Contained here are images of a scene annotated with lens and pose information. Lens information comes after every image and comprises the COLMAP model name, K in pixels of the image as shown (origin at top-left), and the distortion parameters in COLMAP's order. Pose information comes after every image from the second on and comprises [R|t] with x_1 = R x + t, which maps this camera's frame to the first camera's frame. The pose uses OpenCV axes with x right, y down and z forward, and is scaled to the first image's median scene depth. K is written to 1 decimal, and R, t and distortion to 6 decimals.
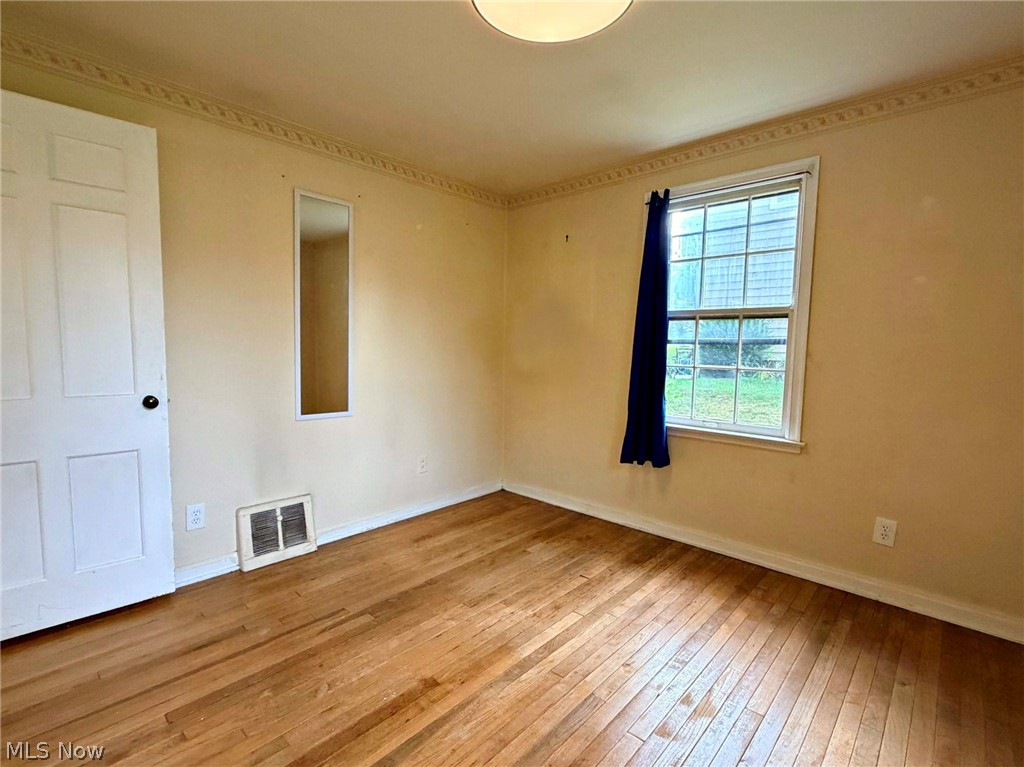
lens RADIAL K [[493.0, 0, 511.4], [0, 493.0, 386.2], [0, 0, 1]] dist [0.001426, 0.000373]
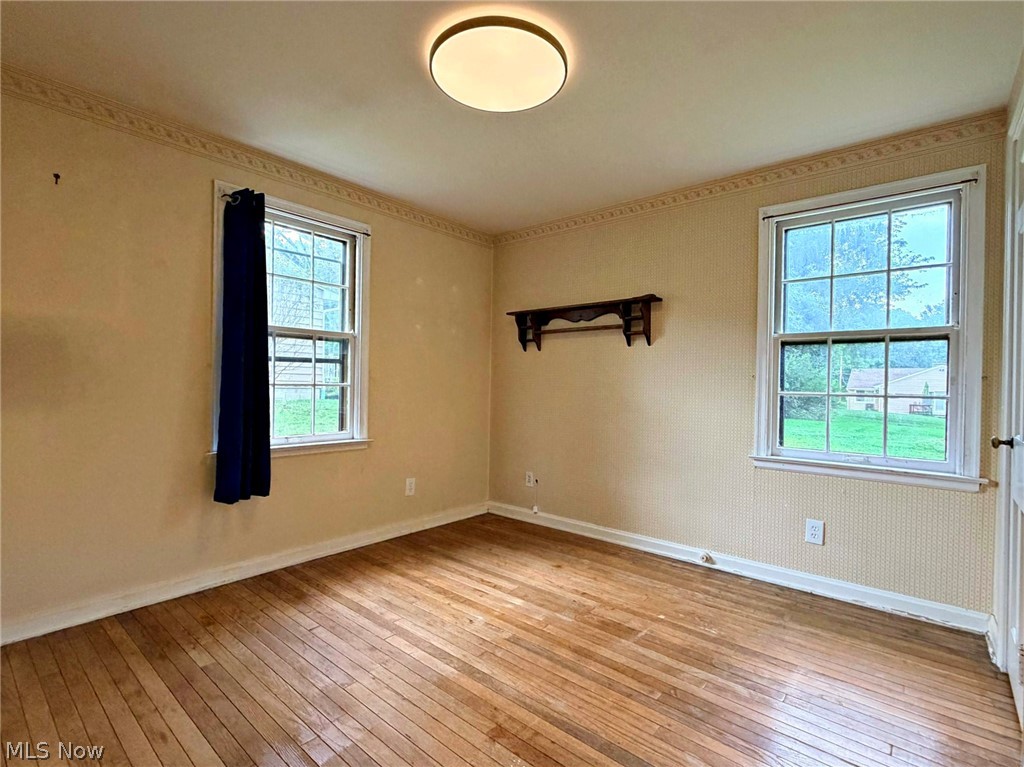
lens RADIAL K [[470.8, 0, 532.2], [0, 470.8, 383.3], [0, 0, 1]] dist [0.000747, 0.000271]
pose [[-0.060022, -0.014117, 0.998097, -0.702526], [0.063758, 0.997804, 0.017947, -0.031164], [-0.996159, 0.064714, -0.058990, 0.654407]]
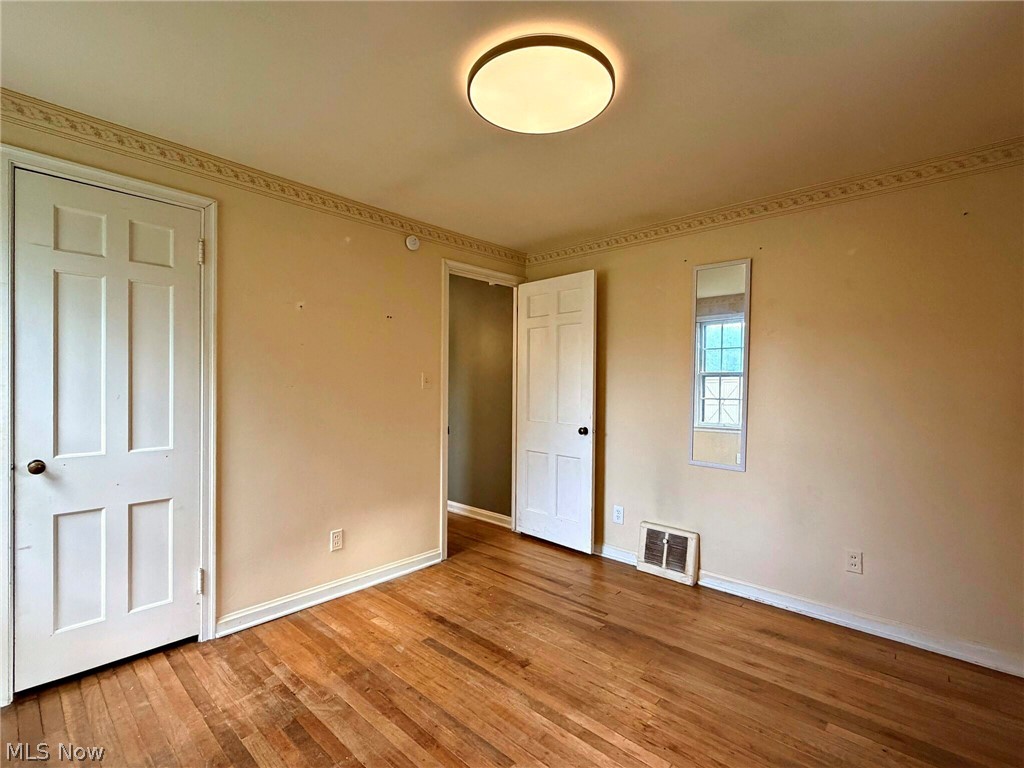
lens RADIAL K [[493.0, 0, 511.4], [0, 493.0, 386.7], [0, 0, 1]] dist [0.001426, 0.000373]
pose [[-0.023236, -0.008806, -0.999691, 0.772274], [-0.089593, 0.995956, -0.006691, -0.068062], [0.995707, 0.089409, -0.023931, 0.646794]]
